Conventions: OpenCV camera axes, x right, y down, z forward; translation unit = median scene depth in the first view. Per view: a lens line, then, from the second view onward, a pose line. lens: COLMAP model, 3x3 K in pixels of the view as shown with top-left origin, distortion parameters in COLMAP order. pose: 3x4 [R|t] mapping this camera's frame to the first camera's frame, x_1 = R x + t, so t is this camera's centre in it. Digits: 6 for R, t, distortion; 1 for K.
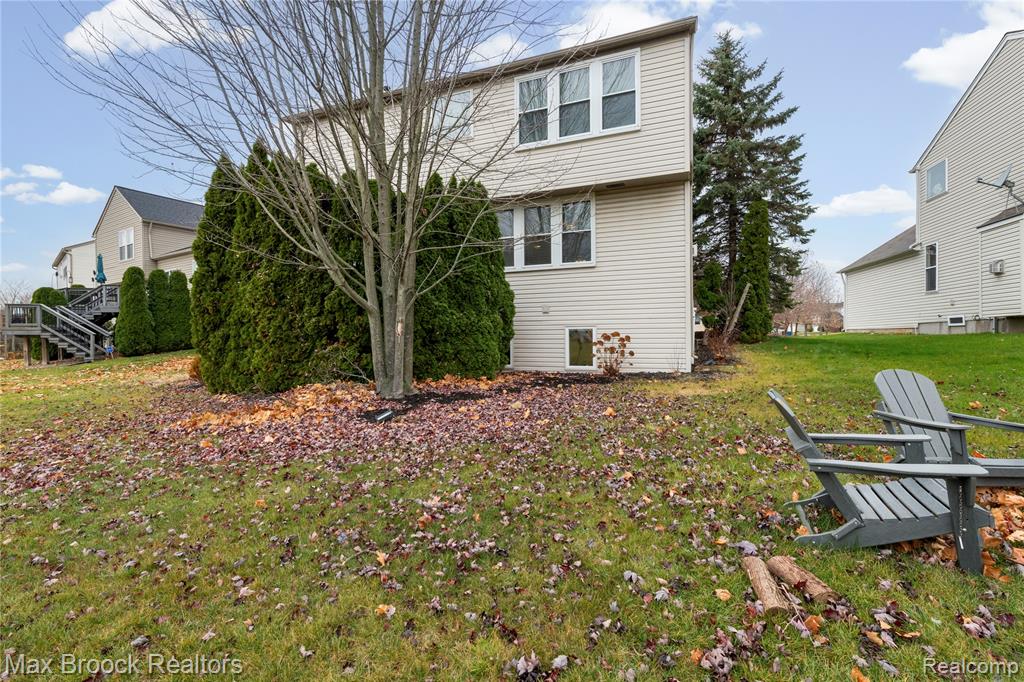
lens RADIAL K [[445.9, 0, 513.2], [0, 445.9, 335.6], [0, 0, 1]] dist [0.009686, -0.000666]
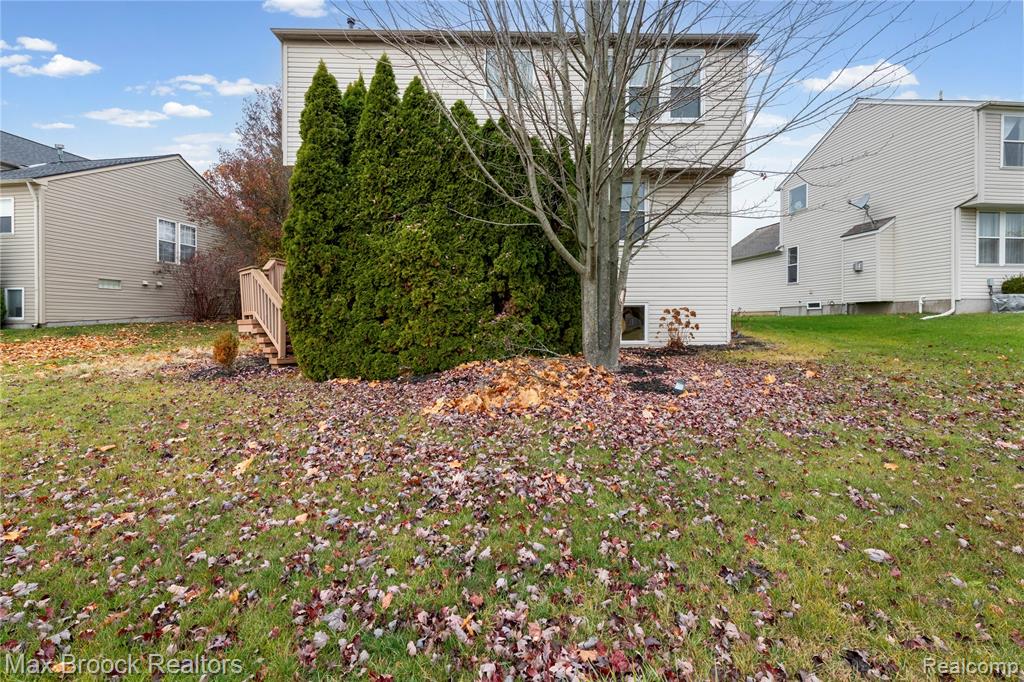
lens RADIAL K [[445.9, 0, 513.2], [0, 445.9, 335.6], [0, 0, 1]] dist [0.009686, -0.000666]
pose [[0.928796, -0.007868, 0.370507, -0.397243], [-0.005548, 0.999367, 0.035131, 0.016790], [-0.370549, -0.034685, 0.928165, 0.103675]]
